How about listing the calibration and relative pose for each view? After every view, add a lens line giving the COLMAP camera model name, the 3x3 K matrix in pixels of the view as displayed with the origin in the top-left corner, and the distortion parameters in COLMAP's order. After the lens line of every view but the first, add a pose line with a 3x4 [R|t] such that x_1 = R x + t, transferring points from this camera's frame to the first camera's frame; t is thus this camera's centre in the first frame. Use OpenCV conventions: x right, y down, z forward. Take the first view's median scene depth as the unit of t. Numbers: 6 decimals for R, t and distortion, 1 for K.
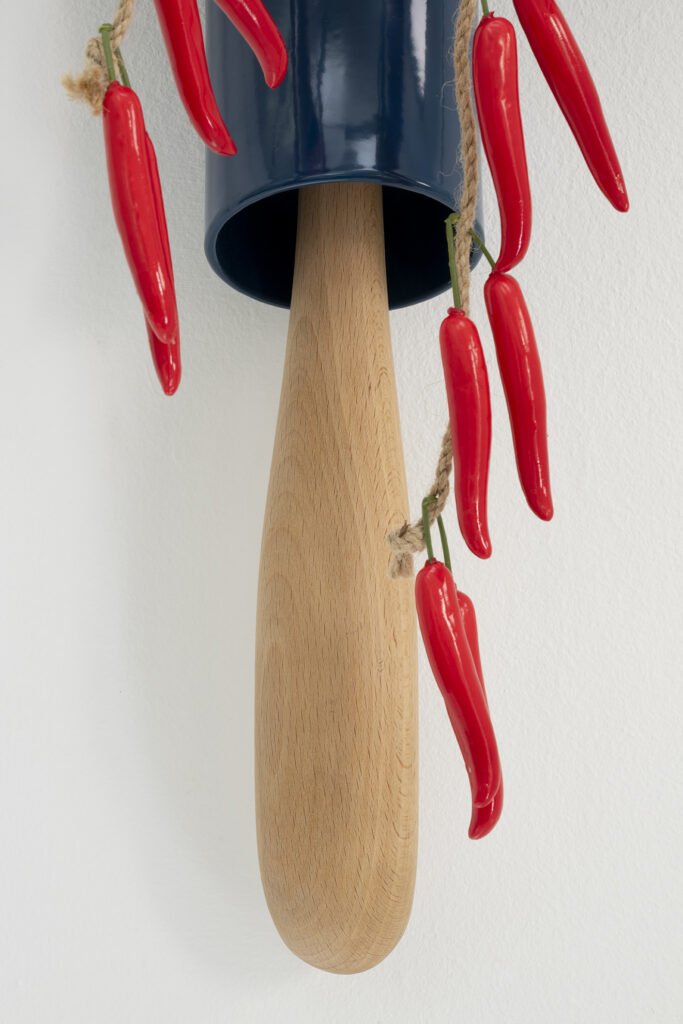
lens RADIAL K [[1959.5, 0, 339.6], [0, 1959.5, 511.5], [0, 0, 1]] dist [-0.023400, 0.000000]
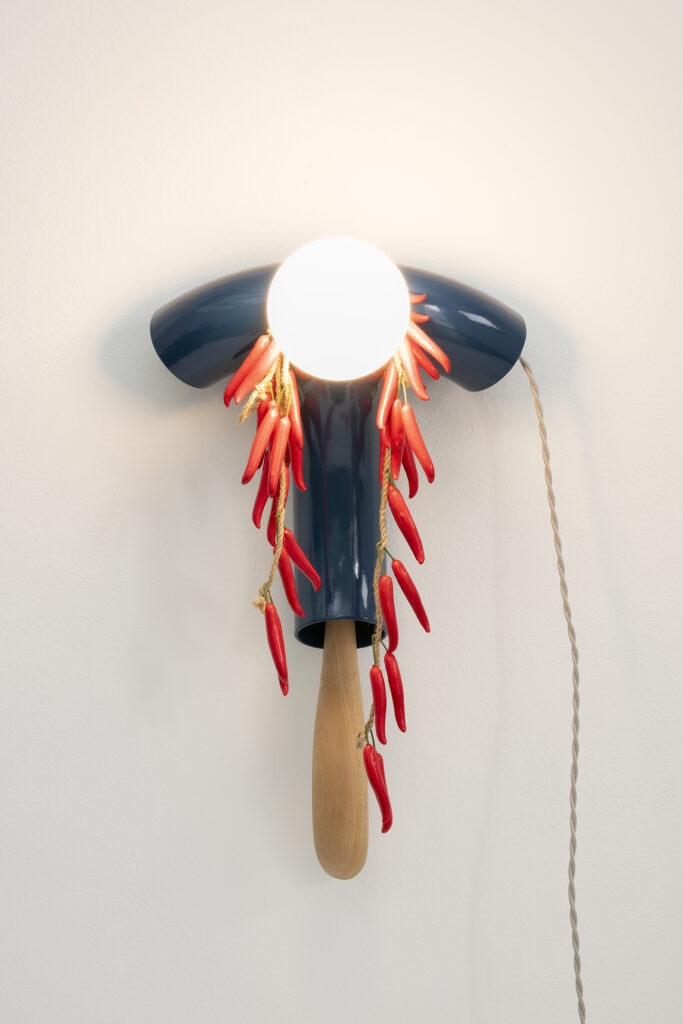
lens RADIAL K [[1692.8, 0, 344.0], [0, 1692.8, 512.4], [0, 0, 1]] dist [0.003490, 0.000000]
pose [[0.999730, -0.006614, -0.022290, 0.070767], [0.006463, 0.999956, -0.006845, -0.326337], [0.022334, 0.006699, 0.999728, -1.701168]]
